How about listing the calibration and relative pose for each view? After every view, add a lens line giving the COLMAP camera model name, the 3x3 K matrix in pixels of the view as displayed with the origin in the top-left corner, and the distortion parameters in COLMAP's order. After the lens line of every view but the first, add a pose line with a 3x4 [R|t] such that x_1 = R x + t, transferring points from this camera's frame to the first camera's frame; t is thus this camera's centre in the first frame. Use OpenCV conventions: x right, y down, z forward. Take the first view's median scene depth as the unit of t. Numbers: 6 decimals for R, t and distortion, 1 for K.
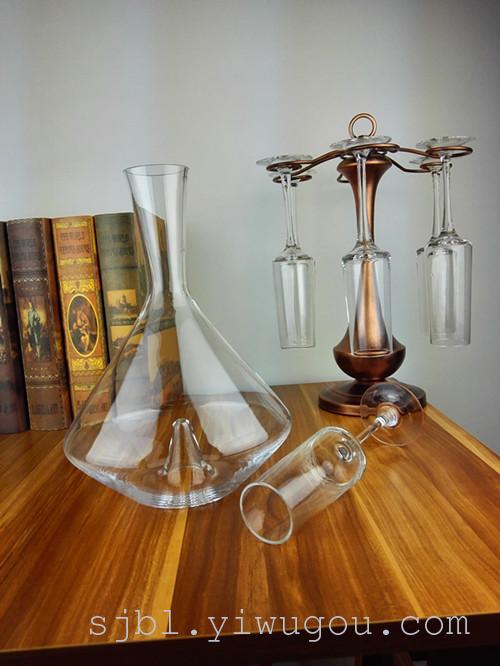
lens RADIAL K [[567.7, 0, 250.0], [0, 567.7, 333.0], [0, 0, 1]] dist [0.062069, -0.180657]
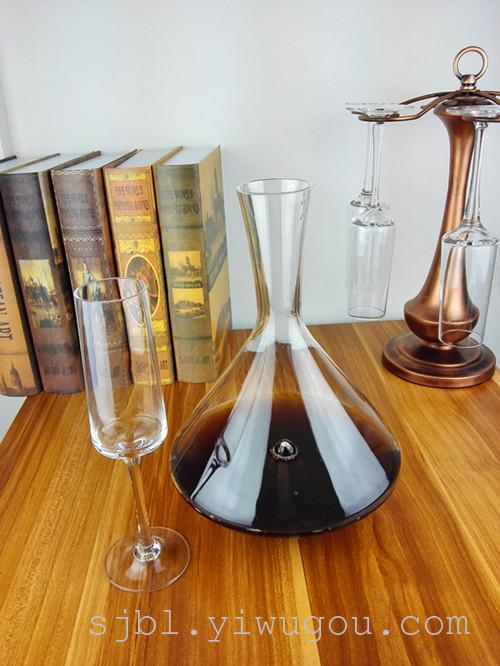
lens RADIAL K [[567.7, 0, 250.0], [0, 567.7, 333.0], [0, 0, 1]] dist [0.062069, -0.180657]
pose [[0.999194, 0.011663, 0.038399, -0.155779], [-0.022463, 0.955442, 0.294322, -0.220727], [-0.033255, -0.294947, 0.954935, 0.094662]]
